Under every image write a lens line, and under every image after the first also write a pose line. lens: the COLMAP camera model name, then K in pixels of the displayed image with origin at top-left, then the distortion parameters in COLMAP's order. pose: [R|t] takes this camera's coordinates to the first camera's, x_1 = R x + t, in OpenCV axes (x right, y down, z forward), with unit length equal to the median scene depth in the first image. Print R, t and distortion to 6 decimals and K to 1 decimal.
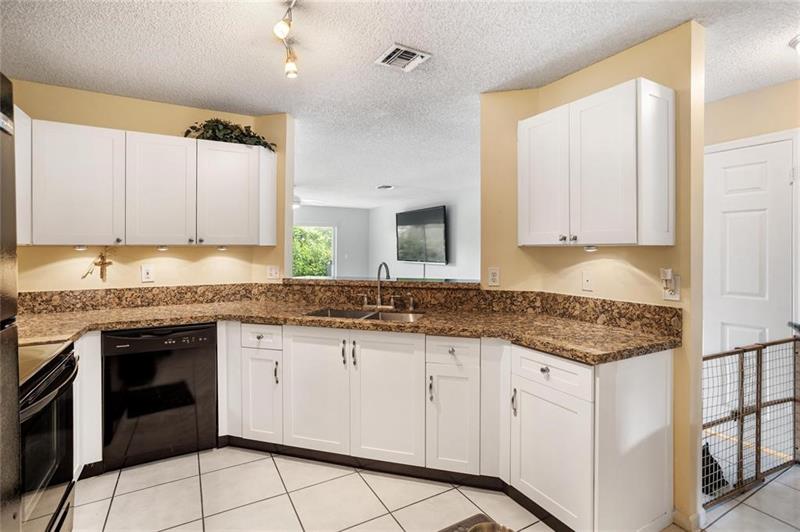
lens RADIAL K [[386.9, 0, 403.0], [0, 386.9, 257.4], [0, 0, 1]] dist [-0.016607, 0.003528]
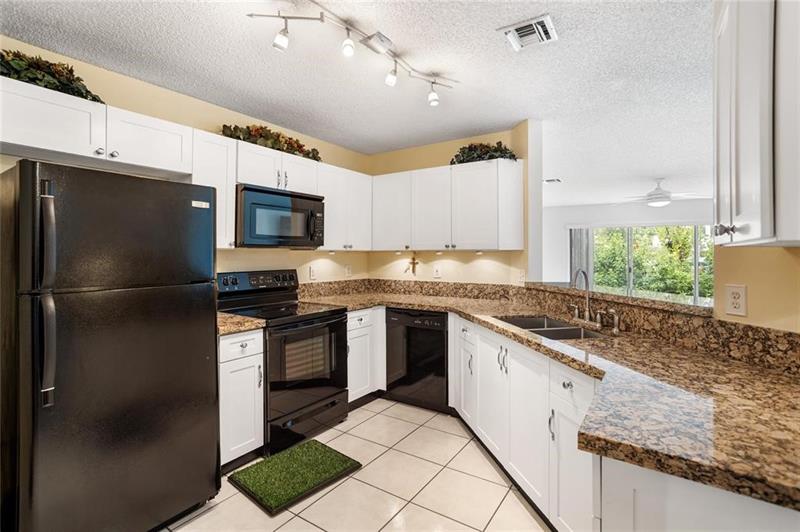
lens RADIAL K [[386.9, 0, 404.2], [0, 386.9, 259.2], [0, 0, 1]] dist [-0.016607, 0.003528]
pose [[0.466725, 0.011522, -0.884327, 0.505034], [-0.017414, 0.999841, 0.003836, -0.004483], [0.884231, 0.013609, 0.466851, 0.277767]]
